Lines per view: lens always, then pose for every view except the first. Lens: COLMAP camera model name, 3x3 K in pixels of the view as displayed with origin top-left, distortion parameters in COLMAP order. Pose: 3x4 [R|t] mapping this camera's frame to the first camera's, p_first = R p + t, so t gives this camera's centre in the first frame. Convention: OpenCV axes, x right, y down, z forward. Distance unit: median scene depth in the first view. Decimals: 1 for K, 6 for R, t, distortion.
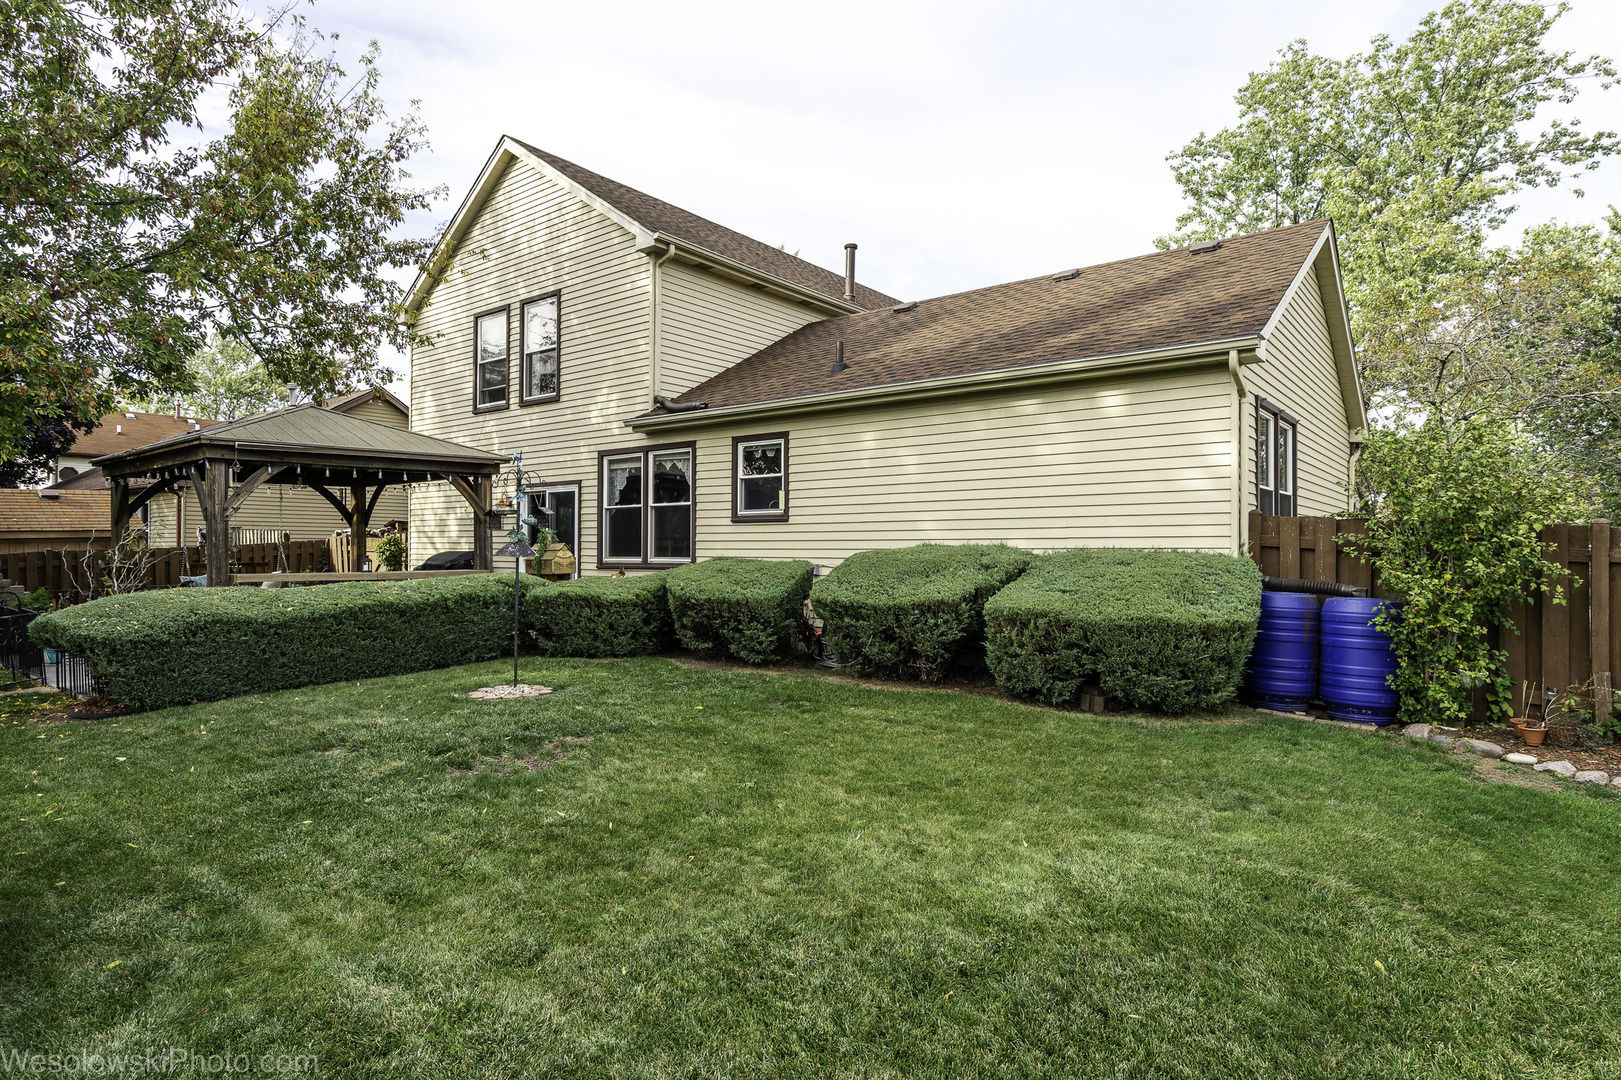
lens RADIAL K [[879.5, 0, 810.5], [0, 879.5, 540.0], [0, 0, 1]] dist [0.002449, 0.000854]
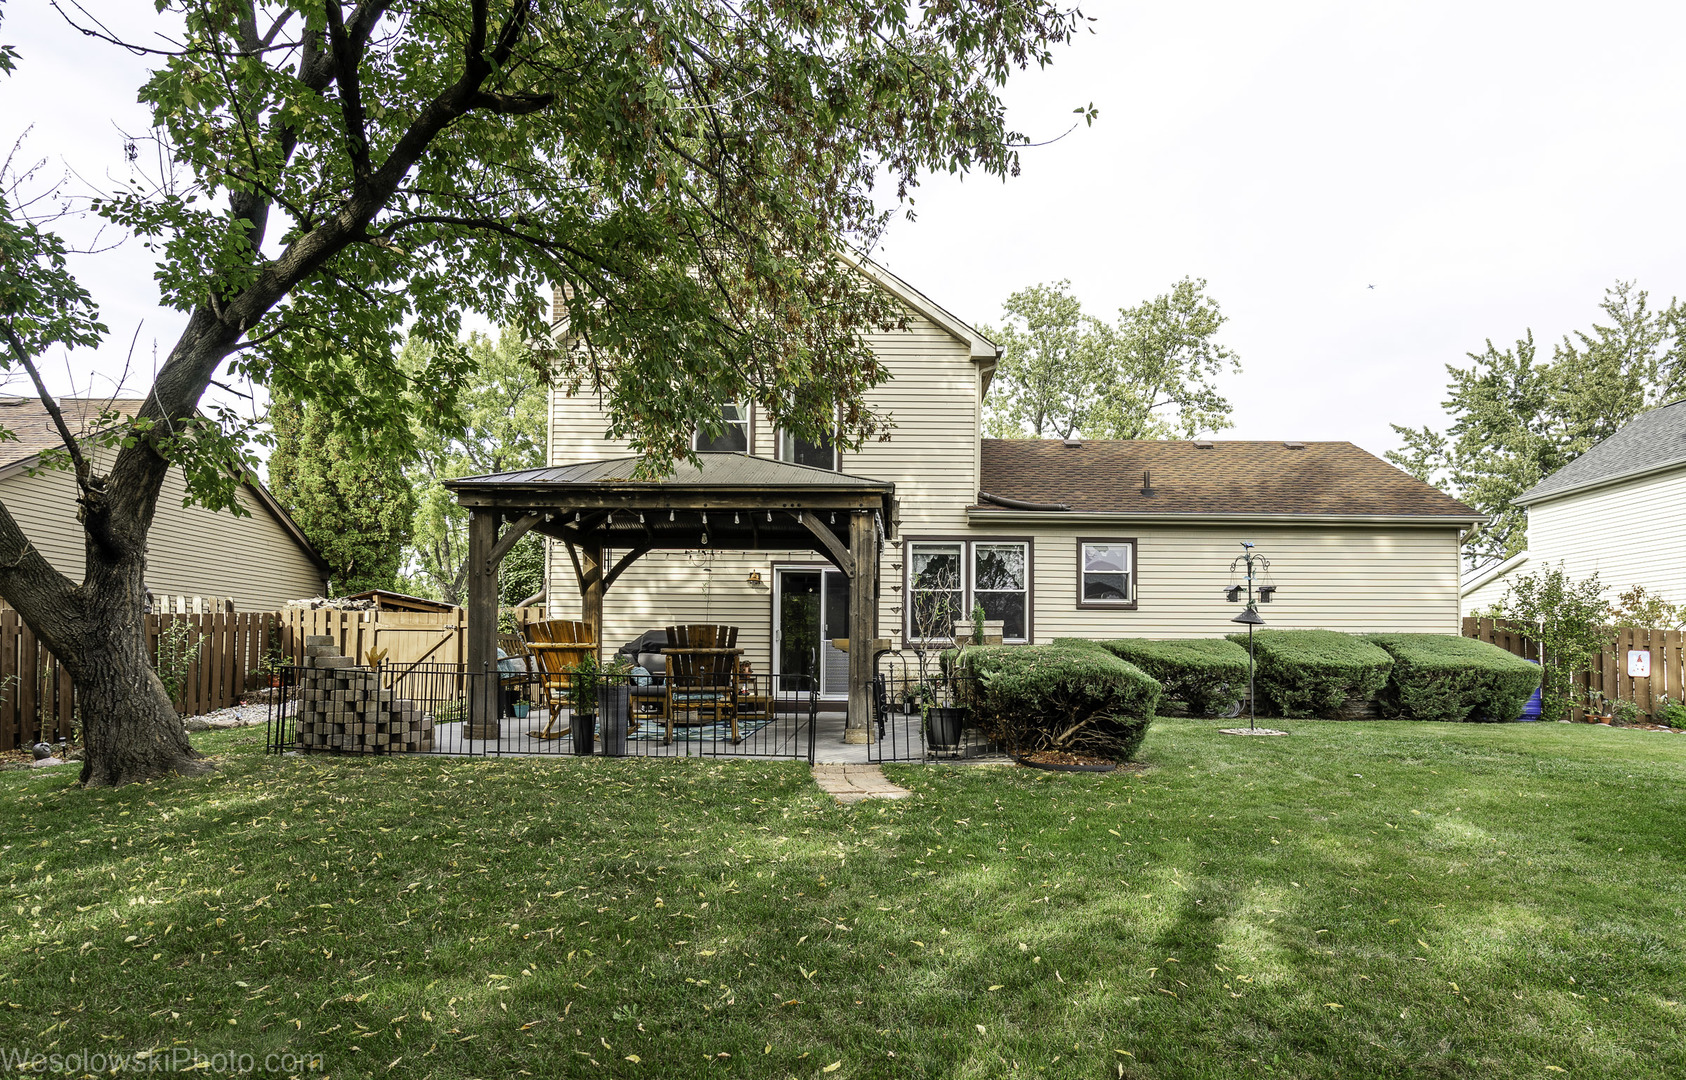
lens RADIAL K [[865.8, 0, 888.6], [0, 865.8, 652.2], [0, 0, 1]] dist [-0.005279, 0.001657]
pose [[0.779477, 0.014443, 0.626264, -0.935478], [-0.013328, 0.999890, -0.006472, 0.045428], [-0.626289, -0.003302, 0.779584, 0.226327]]
